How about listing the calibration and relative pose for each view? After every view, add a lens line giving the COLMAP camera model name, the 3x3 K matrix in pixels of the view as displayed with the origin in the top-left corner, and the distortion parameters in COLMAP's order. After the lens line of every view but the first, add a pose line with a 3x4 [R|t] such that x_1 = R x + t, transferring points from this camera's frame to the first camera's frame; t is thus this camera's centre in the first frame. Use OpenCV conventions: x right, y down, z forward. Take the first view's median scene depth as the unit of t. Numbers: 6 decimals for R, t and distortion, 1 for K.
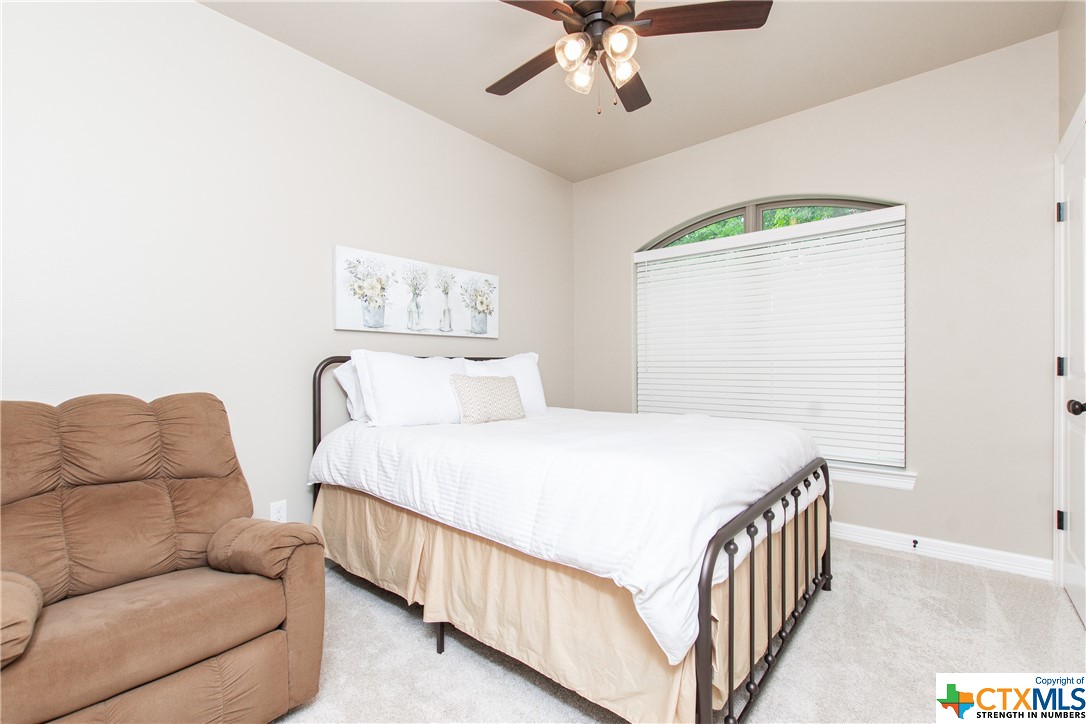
lens RADIAL K [[477.5, 0, 541.6], [0, 477.5, 363.4], [0, 0, 1]] dist [0.001806, -0.002598]
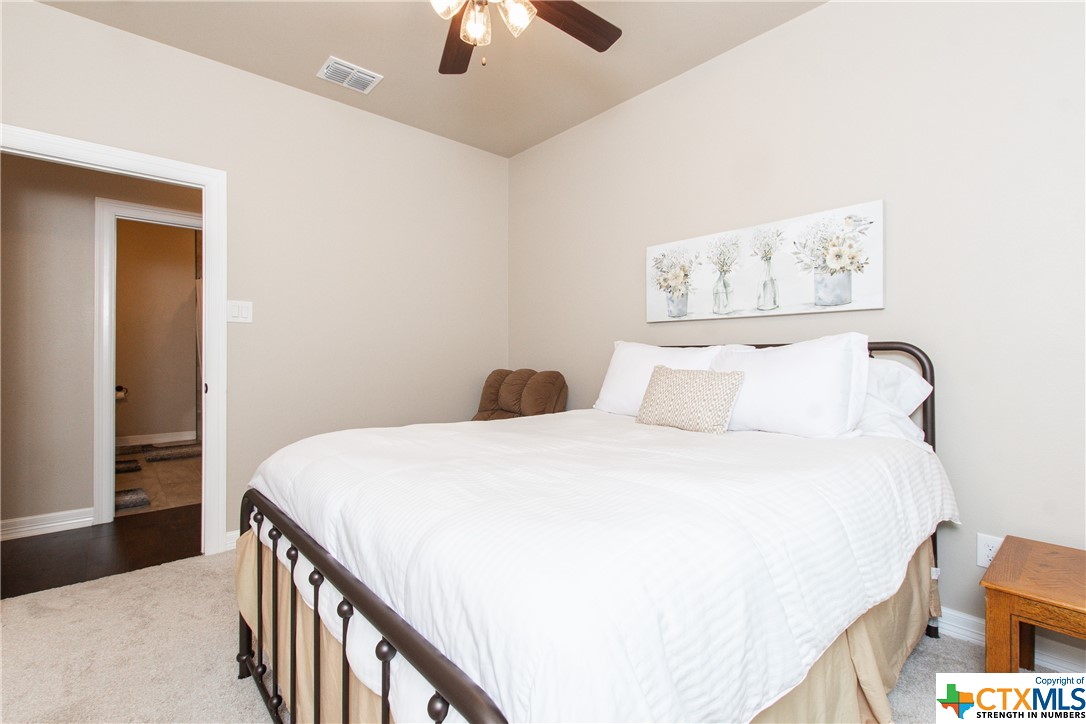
lens RADIAL K [[477.5, 0, 541.4], [0, 477.5, 356.9], [0, 0, 1]] dist [0.001806, -0.002598]
pose [[-0.141219, 0.012502, -0.989899, 0.631782], [0.006037, 0.999913, 0.011767, -0.004396], [0.989960, -0.004314, -0.141282, 0.799269]]
